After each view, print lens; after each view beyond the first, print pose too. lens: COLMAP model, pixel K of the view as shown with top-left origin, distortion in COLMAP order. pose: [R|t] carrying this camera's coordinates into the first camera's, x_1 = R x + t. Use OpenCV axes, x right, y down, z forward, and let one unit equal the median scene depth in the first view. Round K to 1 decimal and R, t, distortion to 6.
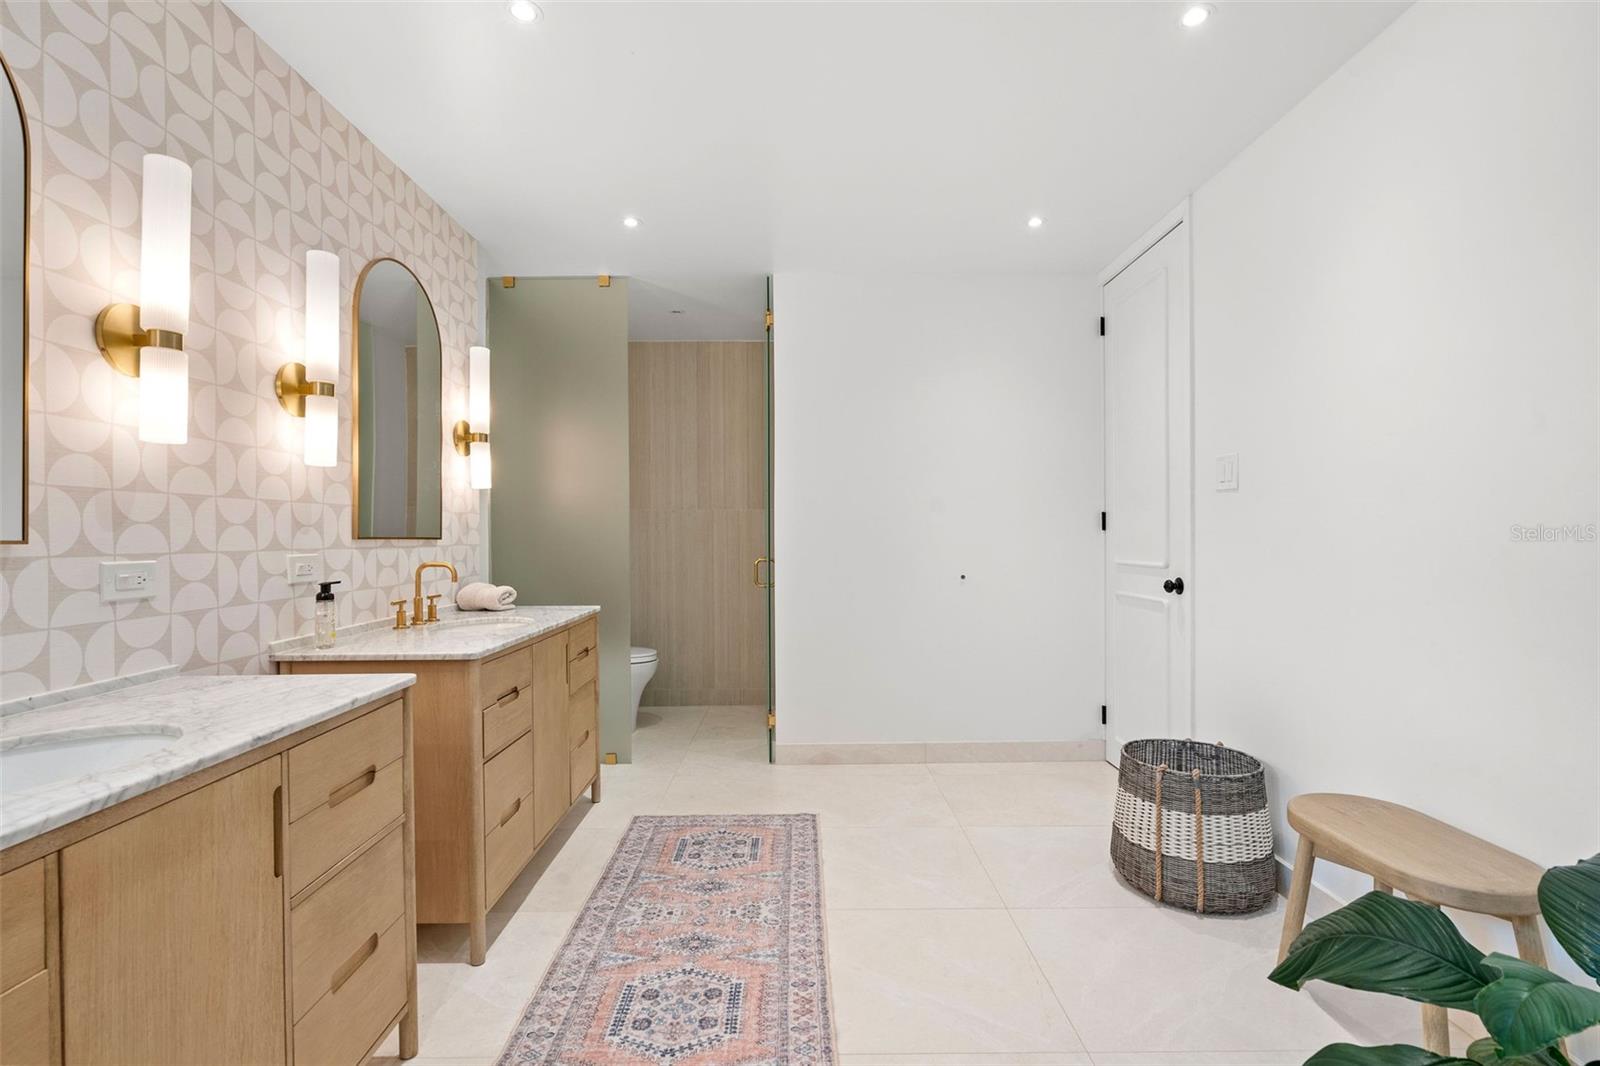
lens RADIAL K [[728.4, 0, 795.5], [0, 728.4, 533.4], [0, 0, 1]] dist [-0.009294, 0.000226]
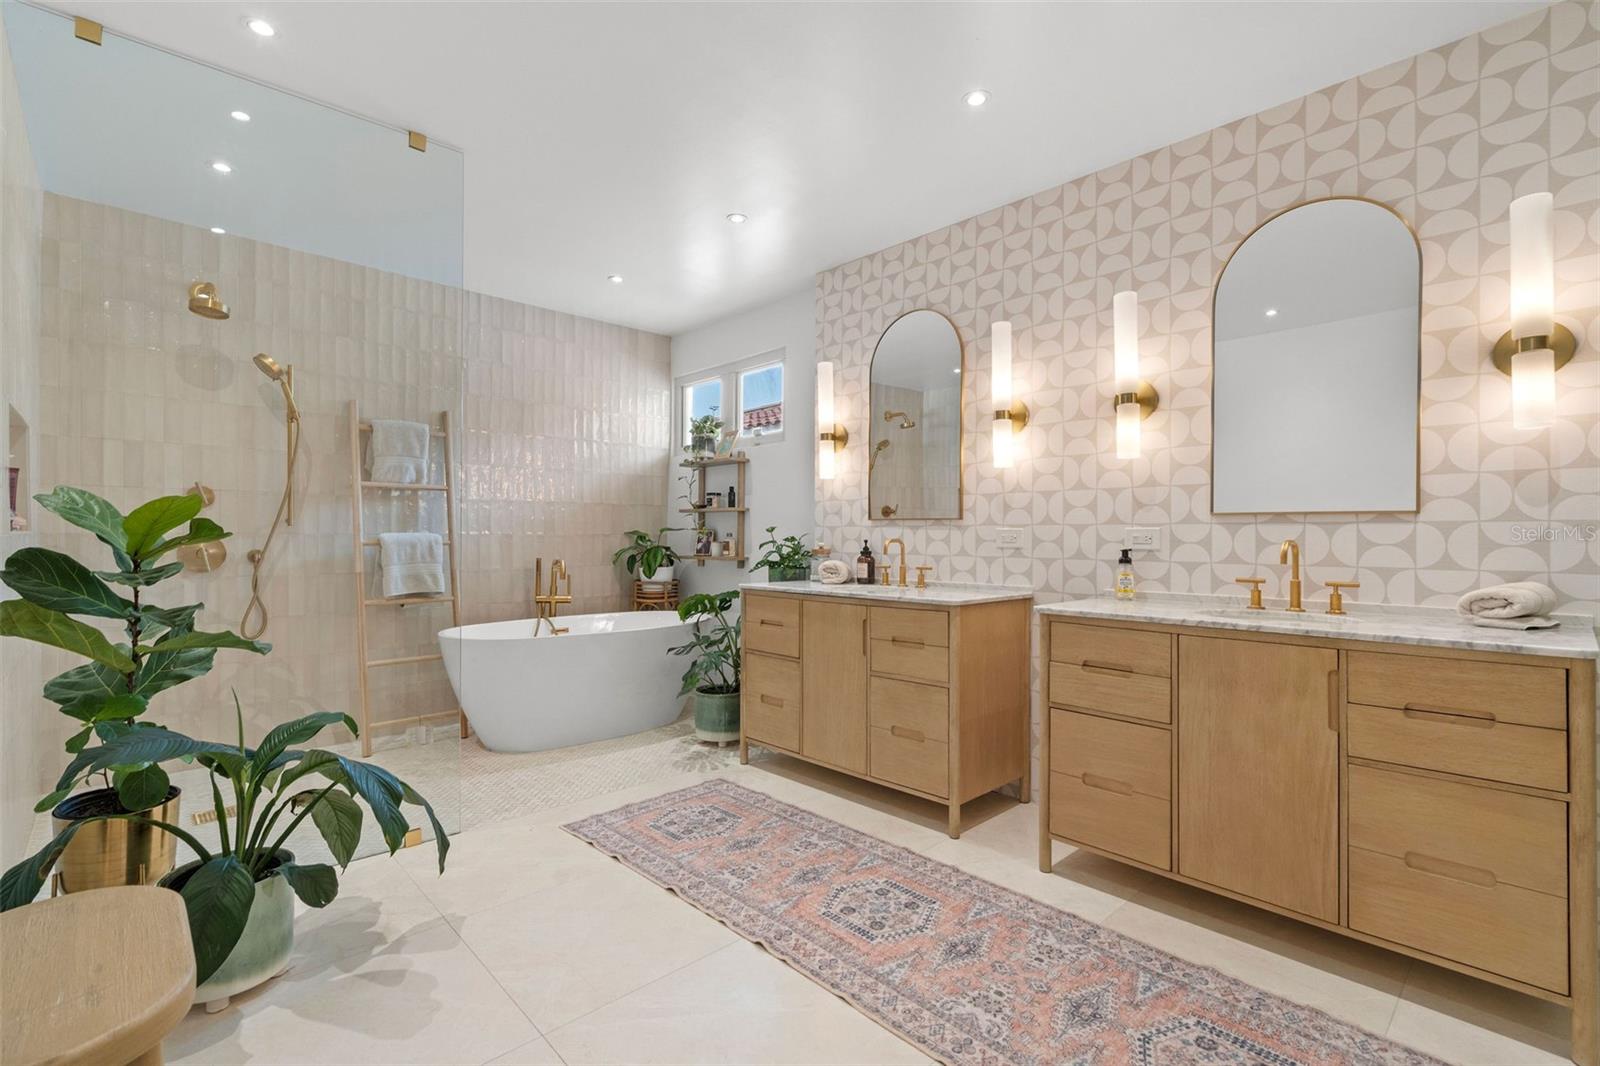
lens RADIAL K [[728.4, 0, 796.7], [0, 728.4, 534.6], [0, 0, 1]] dist [-0.009294, 0.000226]
pose [[-0.737572, -0.004890, -0.675251, 0.716445], [-0.004300, 0.999988, -0.002544, 0.052673], [0.675255, 0.001027, -0.737584, 1.730200]]
